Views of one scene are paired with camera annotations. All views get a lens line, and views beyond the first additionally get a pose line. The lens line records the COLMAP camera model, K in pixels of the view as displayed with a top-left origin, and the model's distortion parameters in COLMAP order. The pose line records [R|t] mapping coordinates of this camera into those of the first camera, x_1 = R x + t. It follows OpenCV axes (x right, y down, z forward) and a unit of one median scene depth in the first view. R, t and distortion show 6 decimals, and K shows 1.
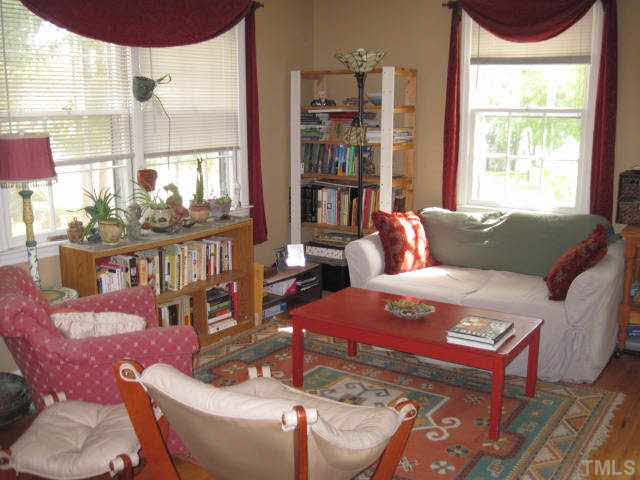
lens RADIAL K [[681.1, 0, 317.1], [0, 681.1, 235.0], [0, 0, 1]] dist [-0.099037, 0.000000]
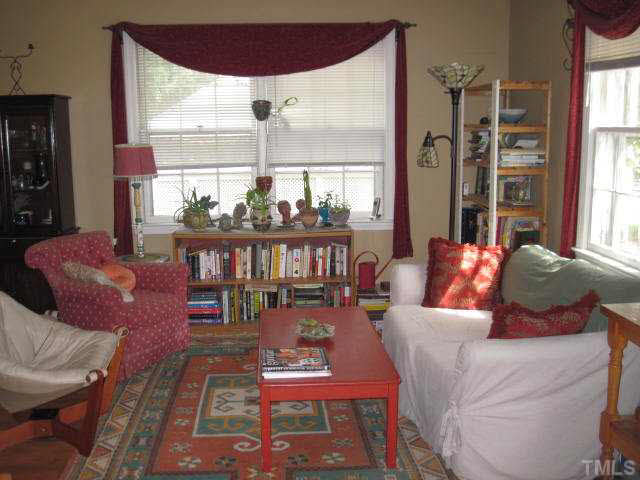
lens RADIAL K [[681.1, 0, 319.9], [0, 681.1, 243.1], [0, 0, 1]] dist [-0.099037, 0.000000]
pose [[0.611644, 0.135353, -0.779469, 0.744292], [-0.139581, 0.988263, 0.062082, -0.065752], [0.778723, 0.070827, 0.623358, 0.313331]]
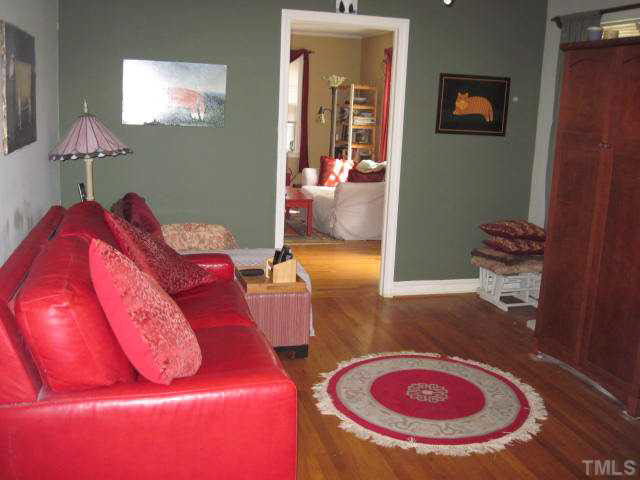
lens RADIAL K [[681.1, 0, 317.6], [0, 681.1, 241.0], [0, 0, 1]] dist [-0.099037, 0.000000]
pose [[0.750894, 0.159006, -0.640996, 1.463728], [-0.167787, 0.984668, 0.047704, 0.126797], [0.638753, 0.071730, 0.766061, -0.555994]]
